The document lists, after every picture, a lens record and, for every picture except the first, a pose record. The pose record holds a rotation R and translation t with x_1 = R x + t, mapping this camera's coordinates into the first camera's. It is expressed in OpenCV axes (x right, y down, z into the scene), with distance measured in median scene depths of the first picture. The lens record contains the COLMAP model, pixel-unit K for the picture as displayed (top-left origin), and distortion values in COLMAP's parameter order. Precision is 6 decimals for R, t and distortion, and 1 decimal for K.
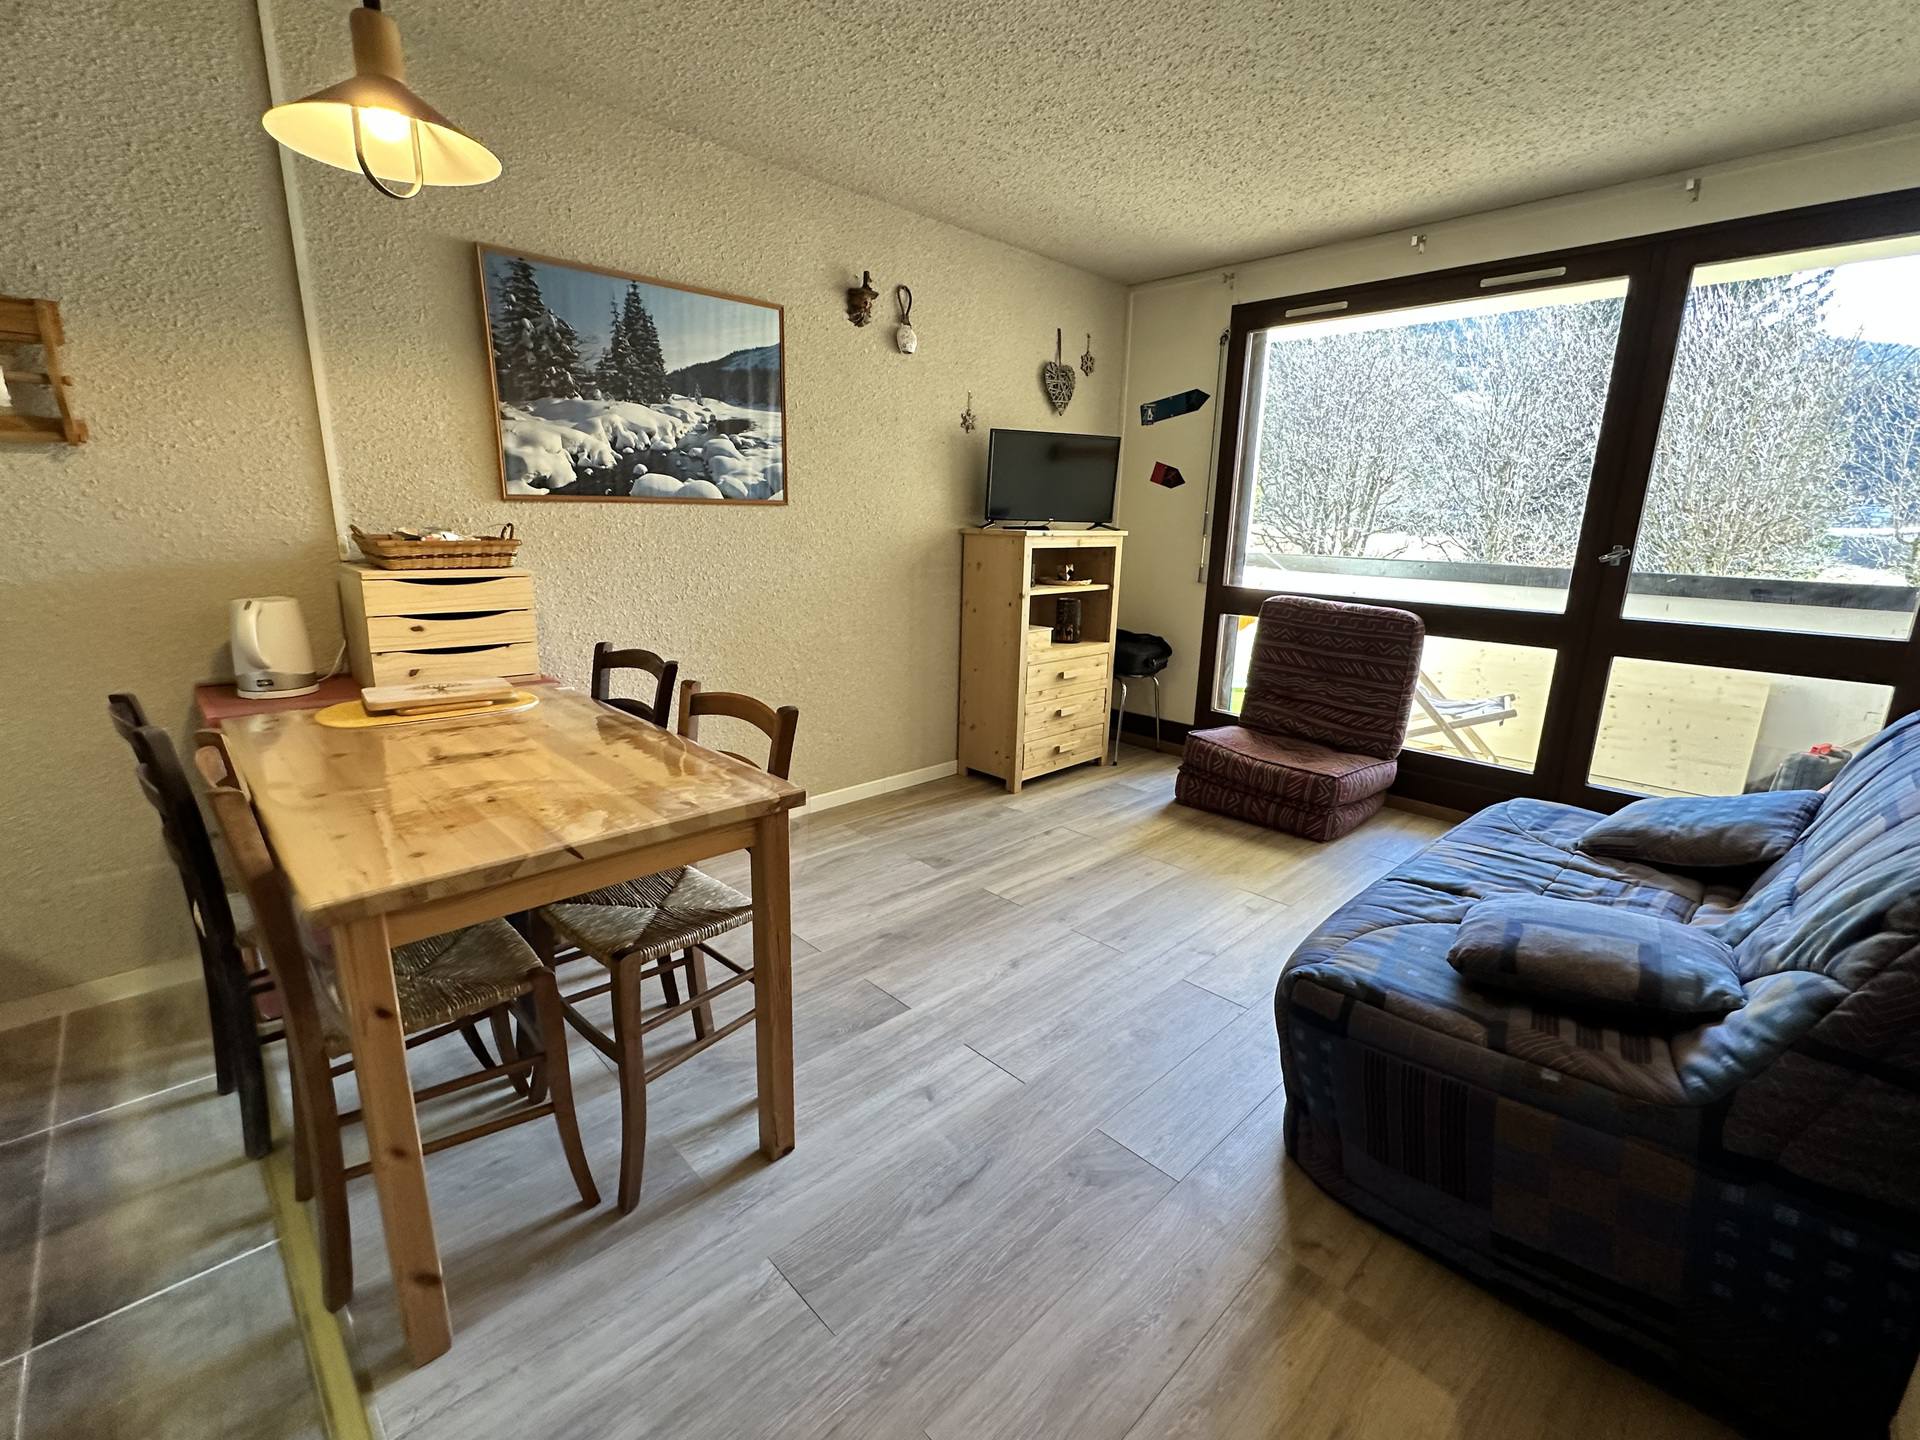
lens RADIAL K [[836.7, 0, 963.1], [0, 836.7, 719.9], [0, 0, 1]] dist [0.000365, 0.000206]
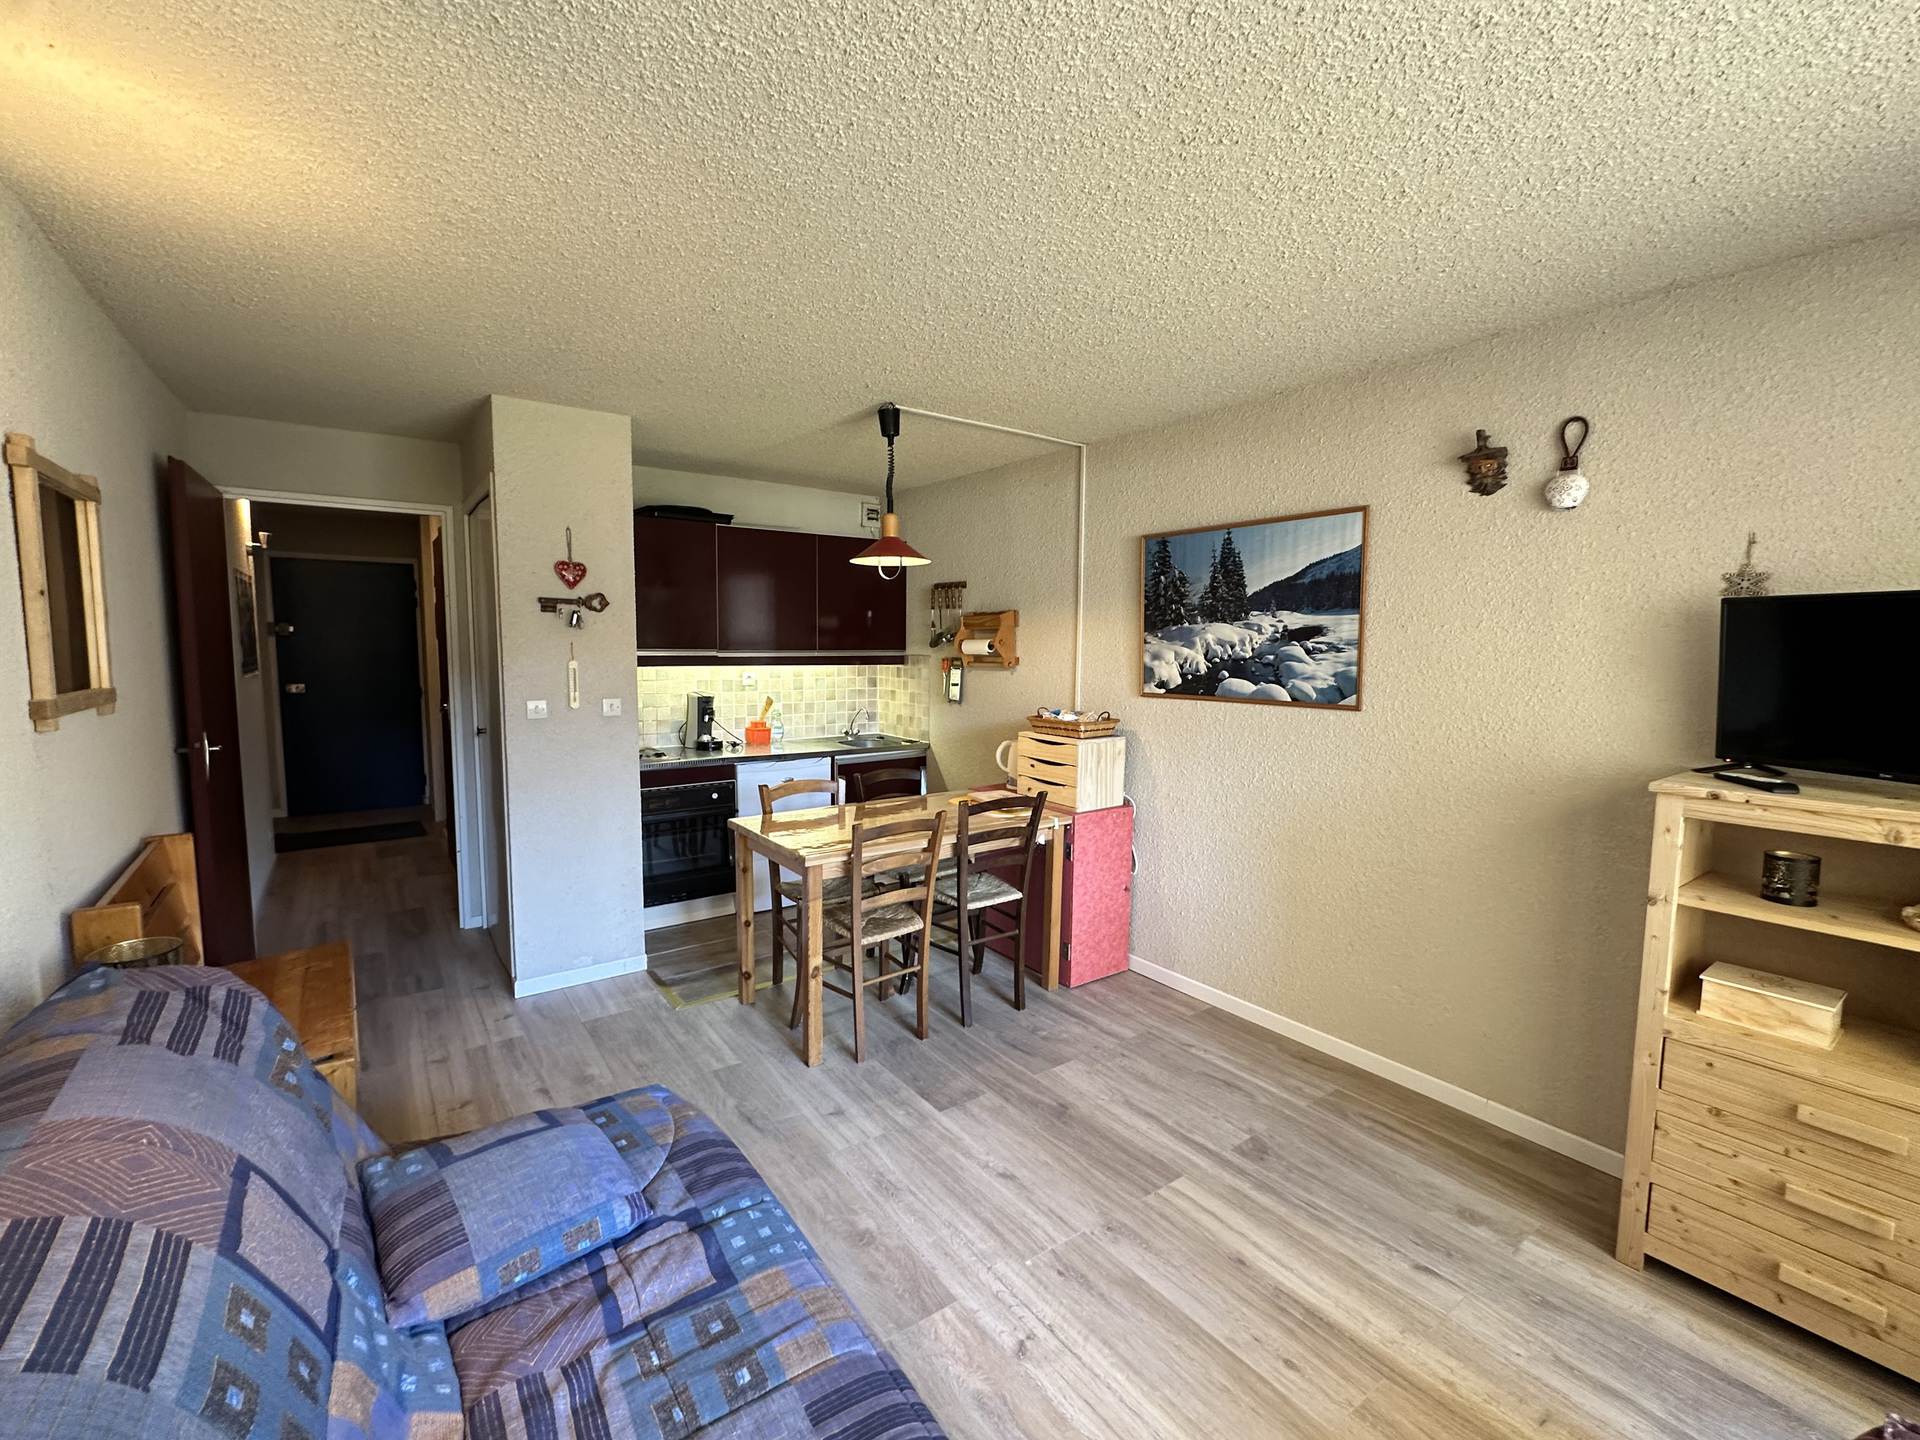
lens RADIAL K [[836.7, 0, 958.7], [0, 836.7, 722.8], [0, 0, 1]] dist [0.000365, 0.000206]
pose [[-0.143172, 0.073844, -0.986939, 0.856026], [-0.248789, 0.962505, 0.108107, -0.267177], [0.957917, 0.261018, -0.119432, 0.793634]]
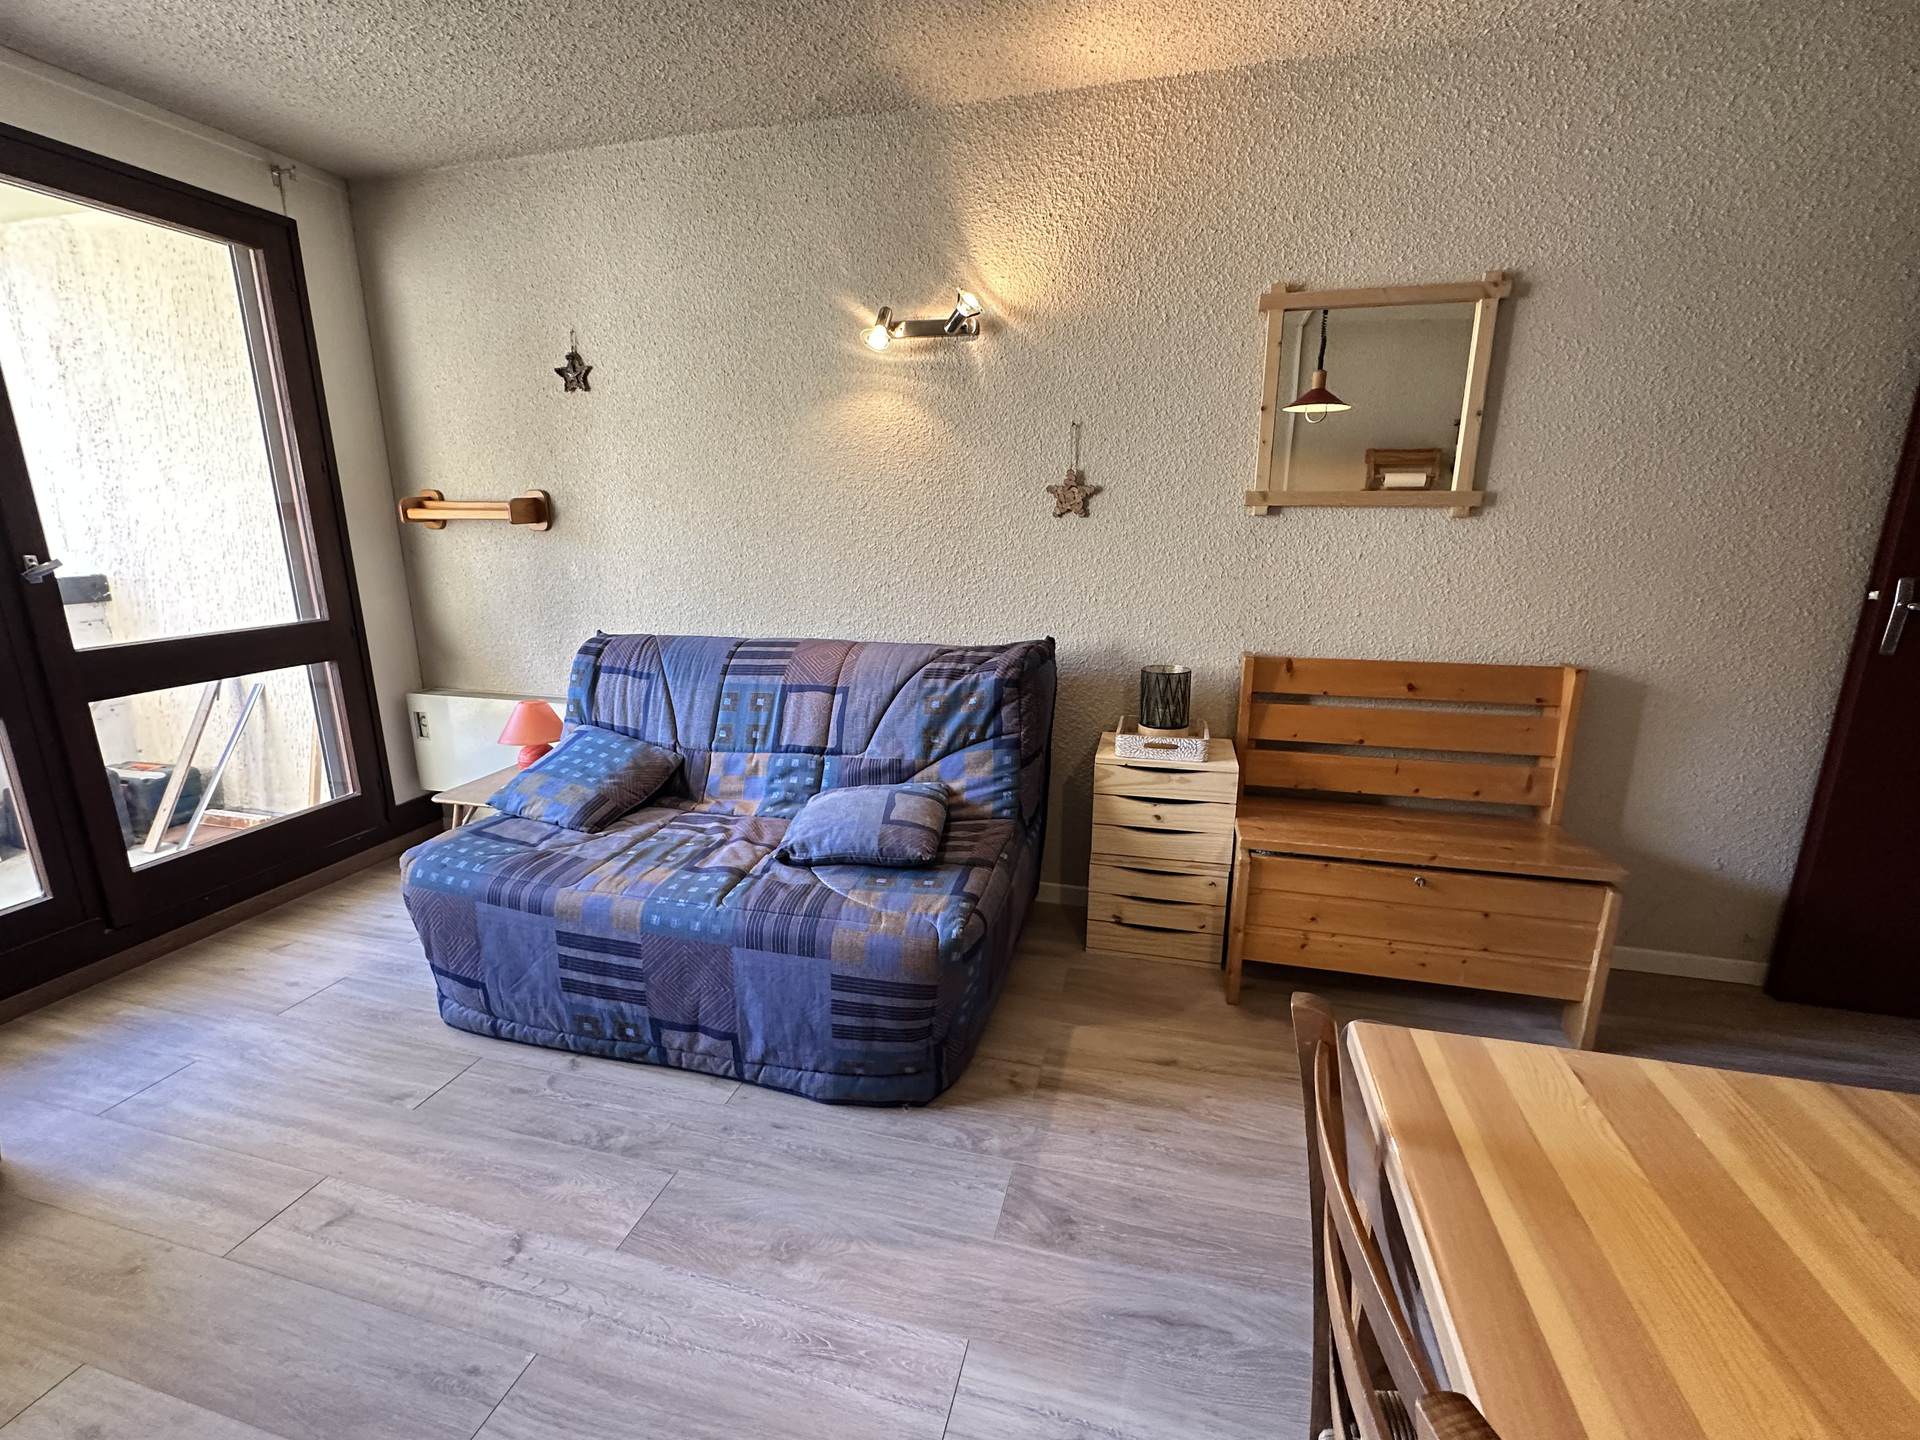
lens RADIAL K [[836.7, 0, 960.5], [0, 836.7, 731.6], [0, 0, 1]] dist [0.000365, 0.000206]
pose [[-0.519446, -0.236116, 0.821234, -0.259516], [0.191616, 0.904404, 0.381230, -0.207175], [-0.832742, 0.355390, -0.424546, 0.760311]]
